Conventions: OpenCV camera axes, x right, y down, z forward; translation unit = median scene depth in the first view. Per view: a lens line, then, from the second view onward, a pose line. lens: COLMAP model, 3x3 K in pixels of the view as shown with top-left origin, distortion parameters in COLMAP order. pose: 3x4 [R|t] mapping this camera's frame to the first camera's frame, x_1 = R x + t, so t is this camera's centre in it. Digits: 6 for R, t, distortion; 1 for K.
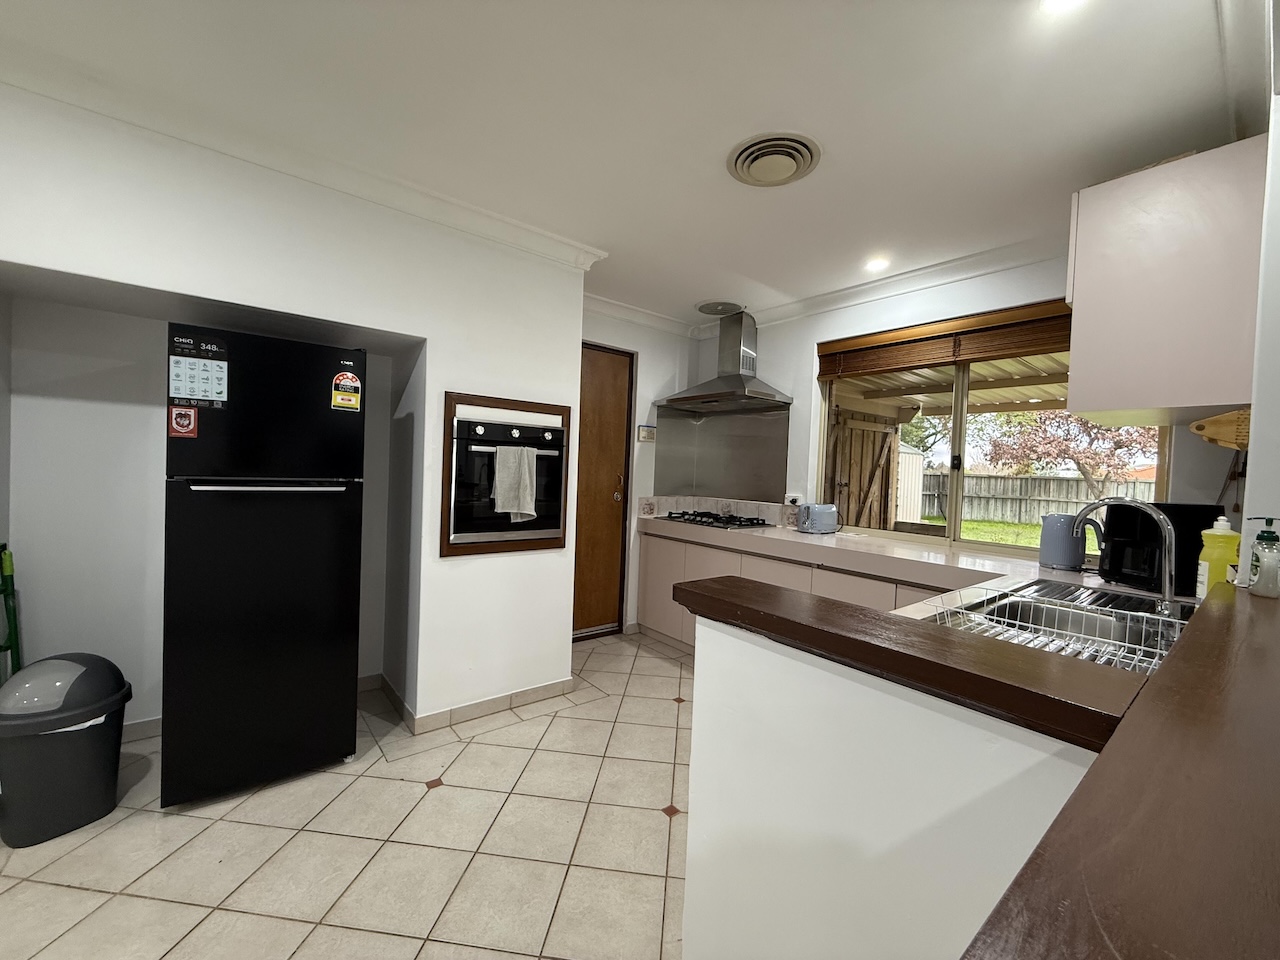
lens RADIAL K [[512.5, 0, 635.5], [0, 512.5, 478.2], [0, 0, 1]] dist [-0.001008, -0.000020]
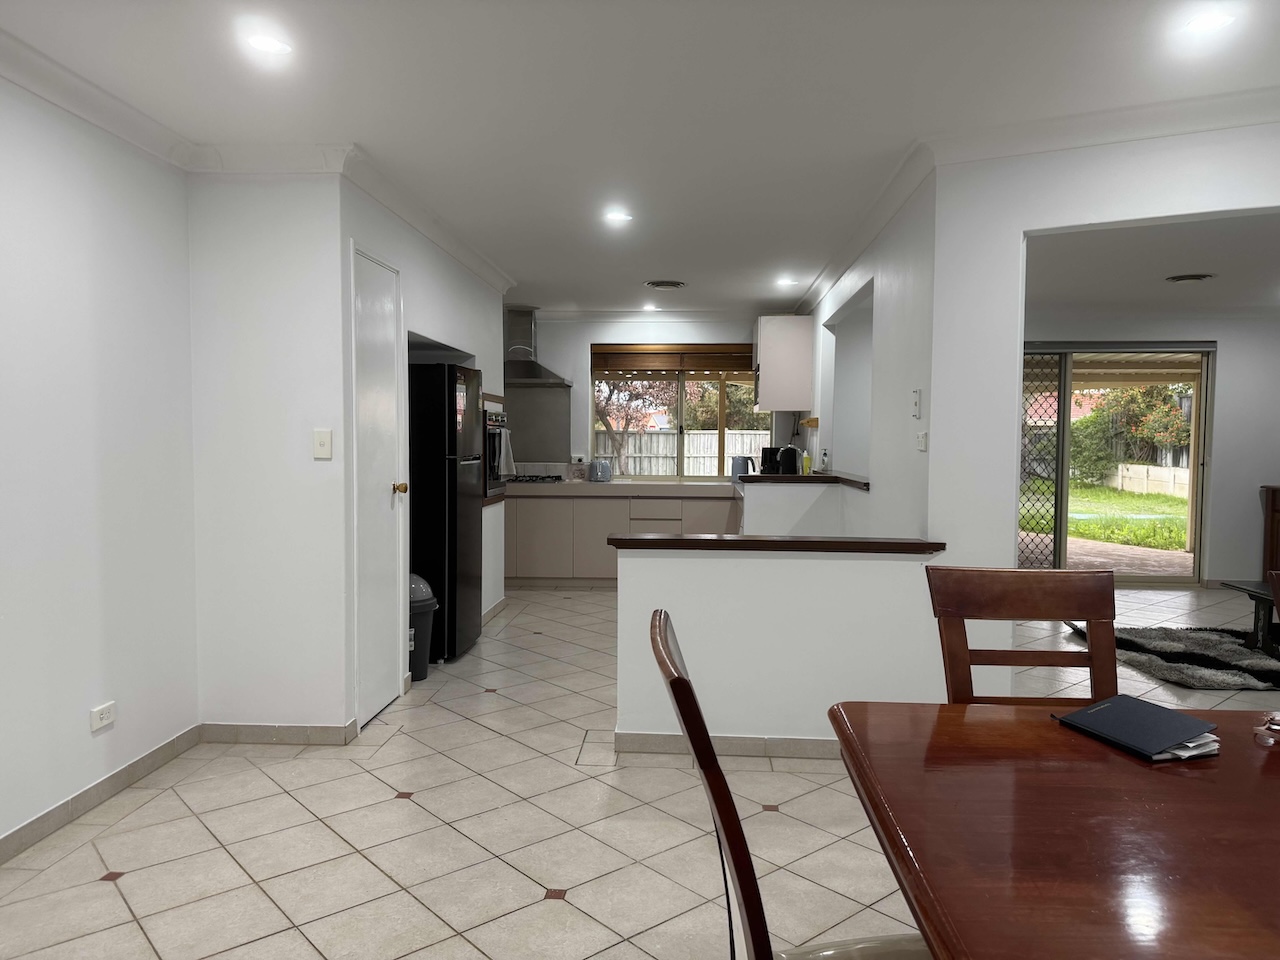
lens RADIAL K [[892.9, 0, 640.0], [0, 892.9, 480.0], [0, 0, 1]] dist [0.100053, -0.142259]
pose [[0.675300, -0.068650, 0.734341, -1.314638], [0.033574, 0.997488, 0.062376, -0.044272], [-0.736778, -0.017468, 0.675909, -0.707024]]
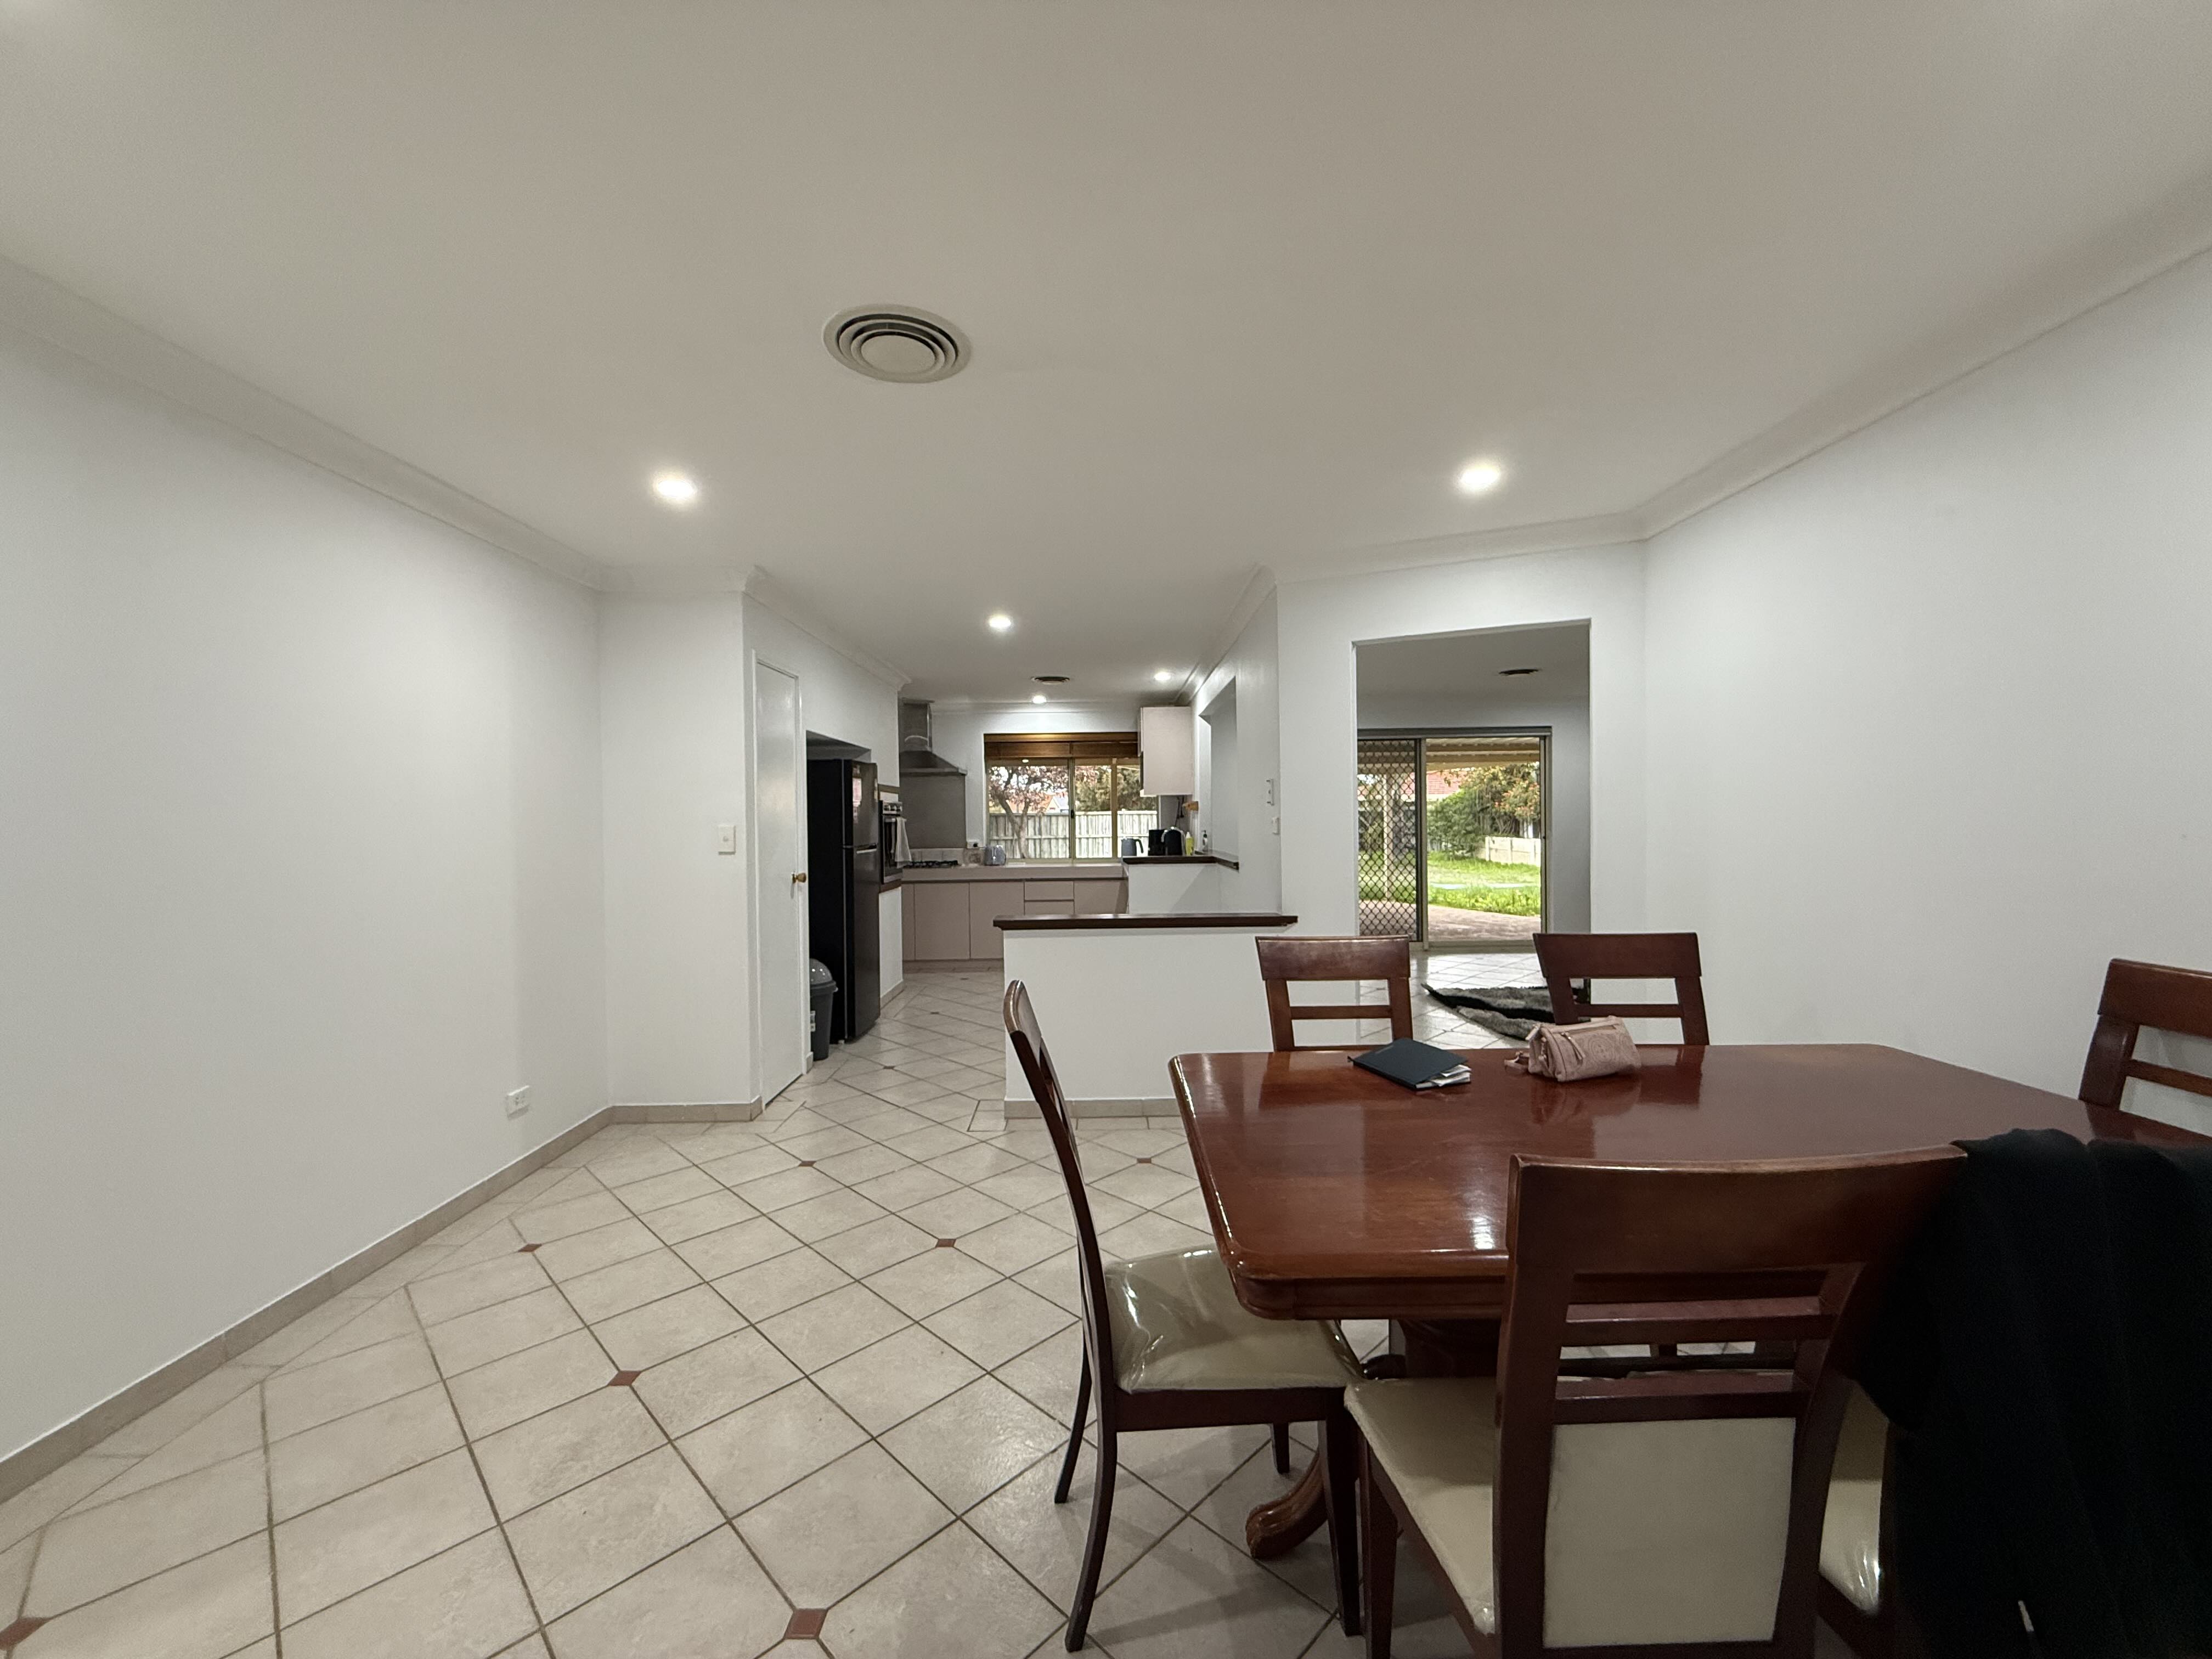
lens RADIAL K [[885.7, 0, 1098.3], [0, 885.7, 826.4], [0, 0, 1]] dist [-0.001008, -0.000020]
pose [[0.627141, -0.053714, 0.777051, -1.360042], [0.052004, 0.998281, 0.027035, -0.054901], [-0.777168, 0.023455, 0.628856, -0.786844]]
